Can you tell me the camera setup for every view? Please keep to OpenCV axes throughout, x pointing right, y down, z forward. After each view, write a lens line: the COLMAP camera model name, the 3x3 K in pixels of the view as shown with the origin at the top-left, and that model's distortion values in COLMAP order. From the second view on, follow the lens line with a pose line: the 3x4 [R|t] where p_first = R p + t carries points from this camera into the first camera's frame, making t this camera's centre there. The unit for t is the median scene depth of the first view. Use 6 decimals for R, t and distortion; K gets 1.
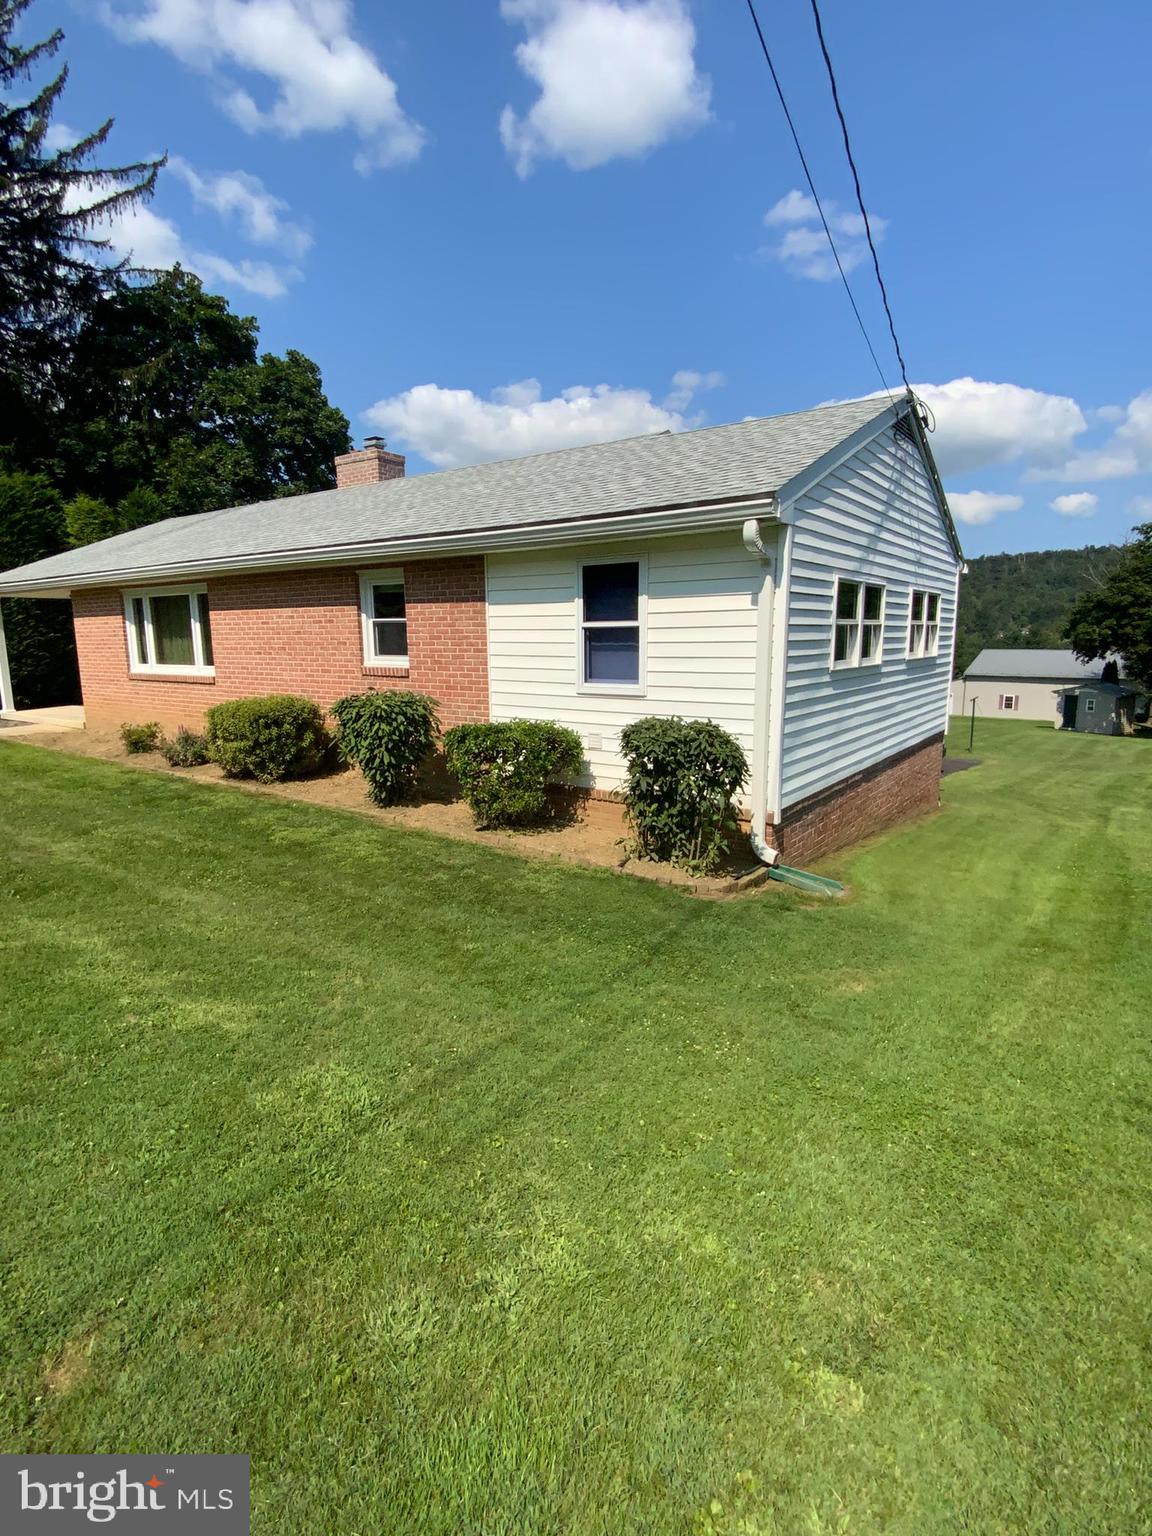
lens RADIAL K [[768.5, 0, 576.0], [0, 768.5, 768.0], [0, 0, 1]] dist [0.024231, 0.000008]
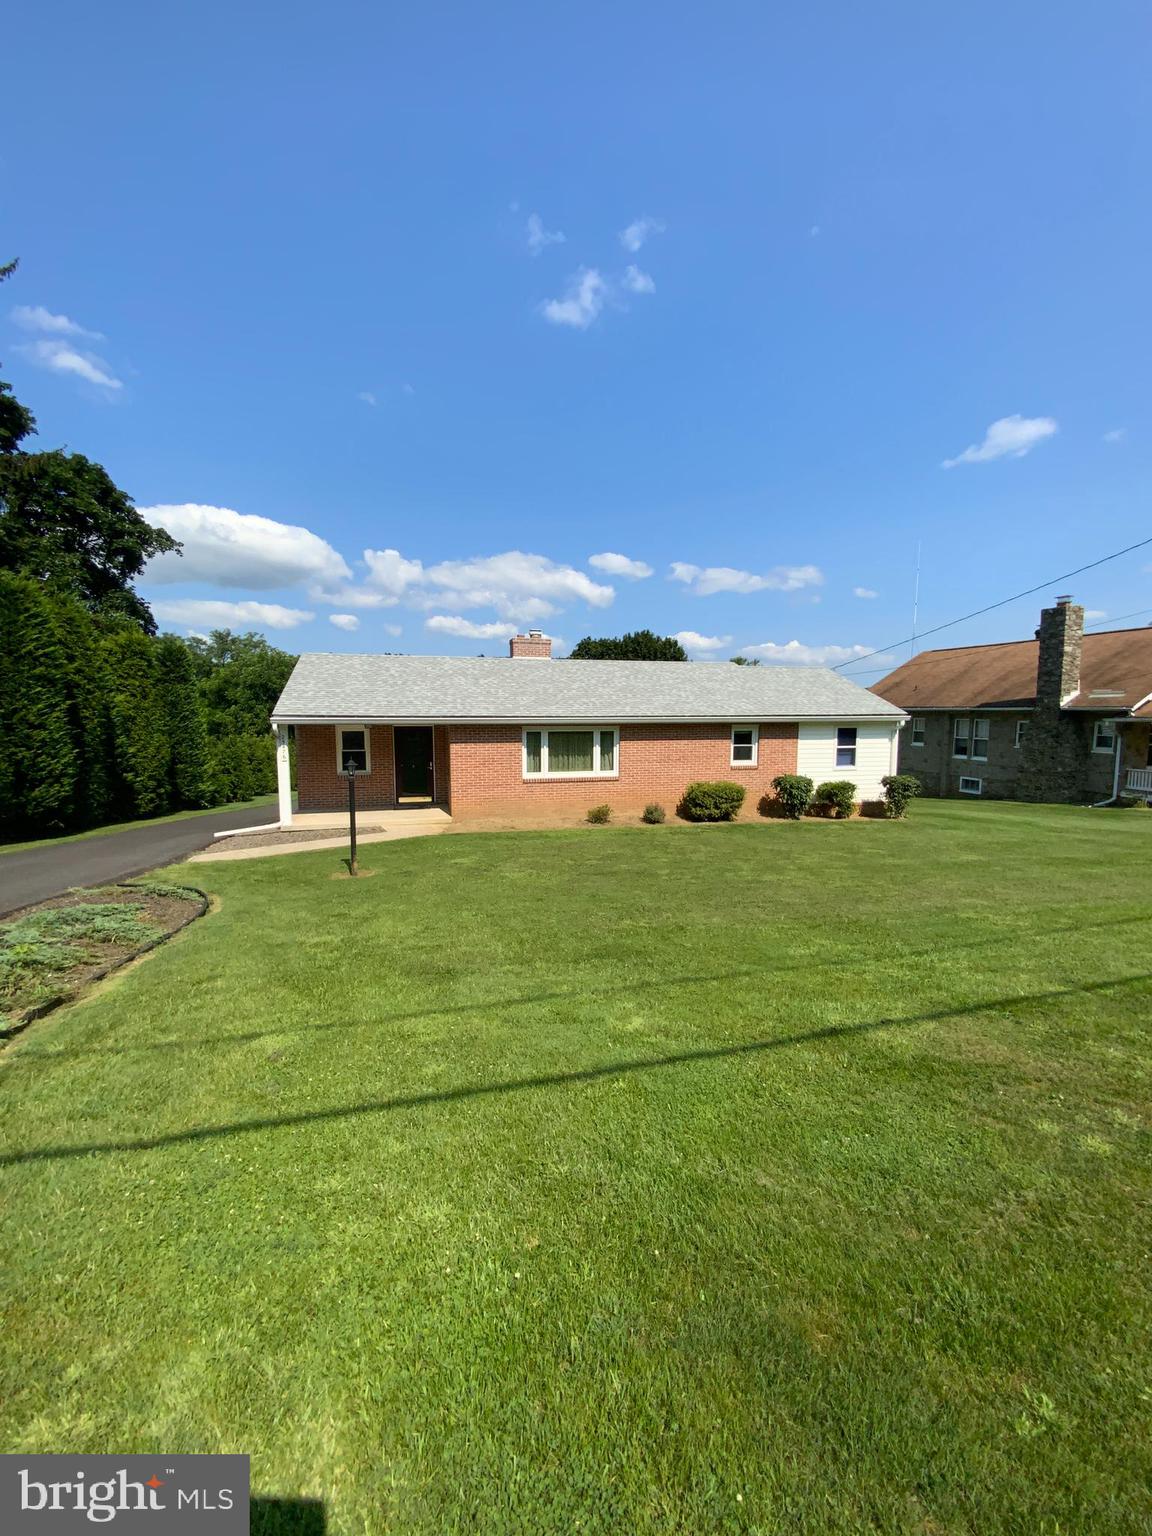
lens RADIAL K [[619.2, 0, 574.4], [0, 619.2, 775.0], [0, 0, 1]] dist [-0.009726, -0.000548]
pose [[0.654094, -0.020648, 0.756131, -2.005125], [0.143927, 0.984762, -0.097614, 0.007022], [-0.742594, 0.172676, 0.647099, 0.177319]]
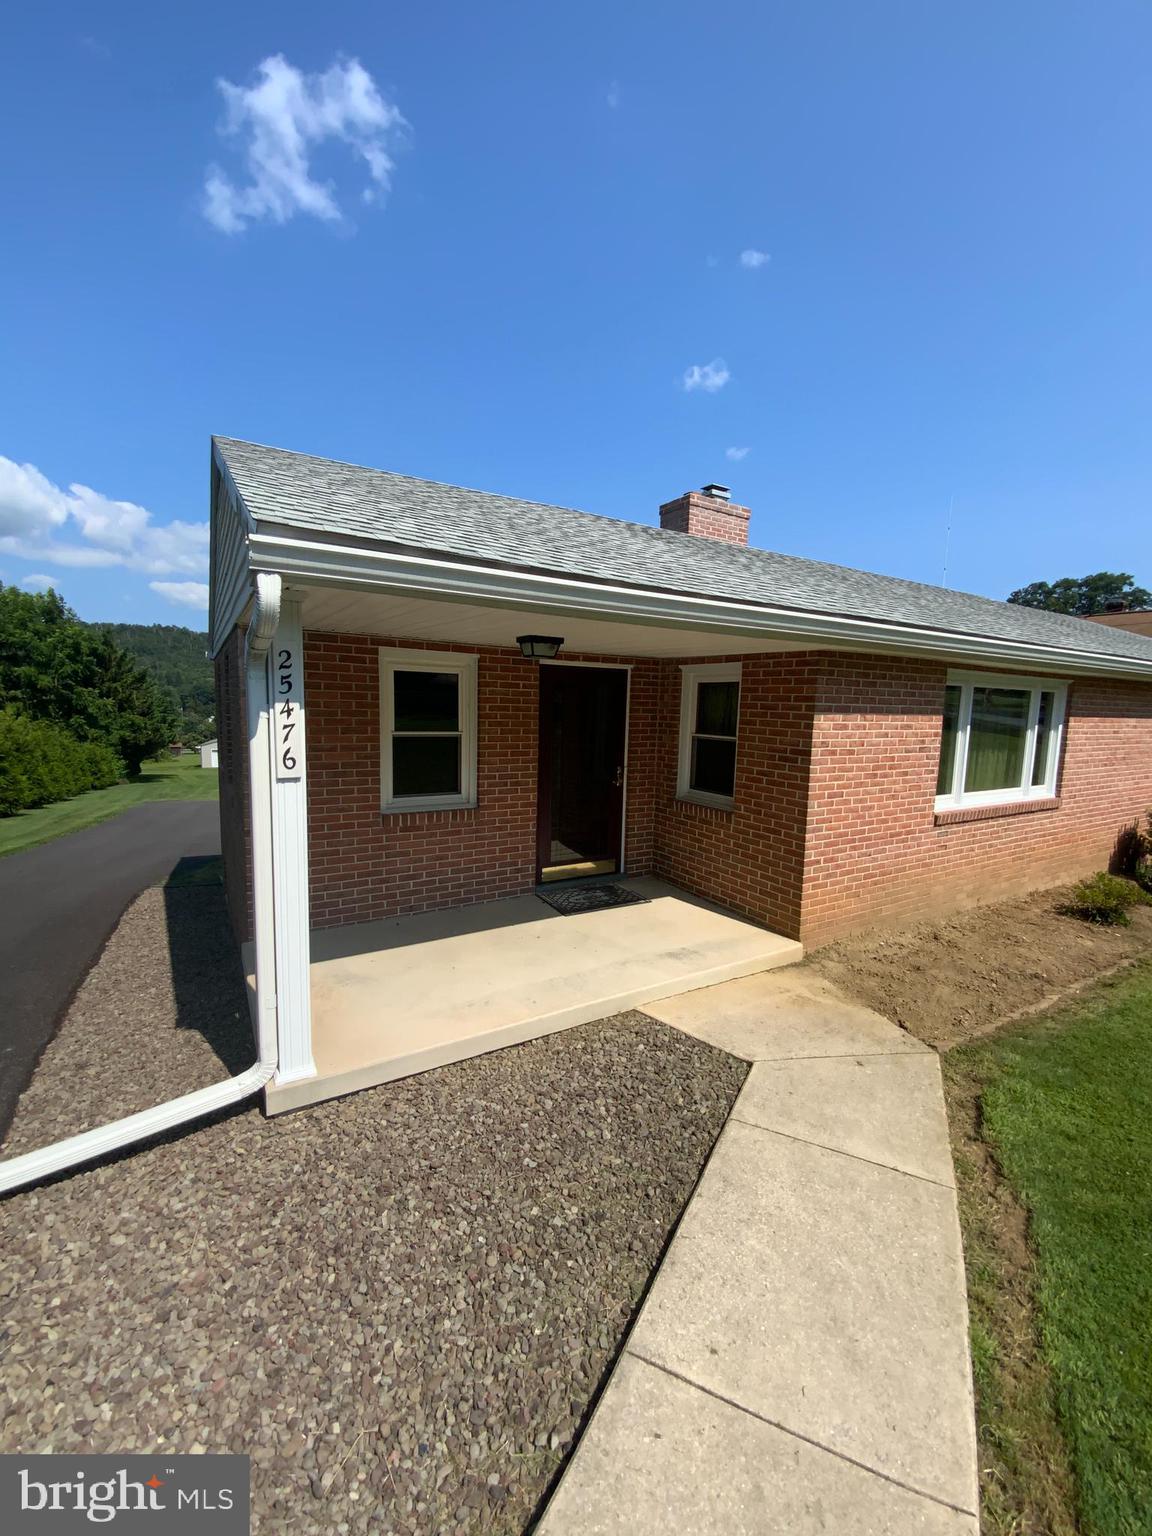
lens RADIAL K [[619.2, 0, 574.4], [0, 619.2, 775.0], [0, 0, 1]] dist [-0.009726, -0.000548]
pose [[0.393517, -0.048013, 0.918063, -1.511178], [0.159398, 0.987073, -0.016702, -0.256839], [-0.905393, 0.152910, 0.396083, 1.469422]]
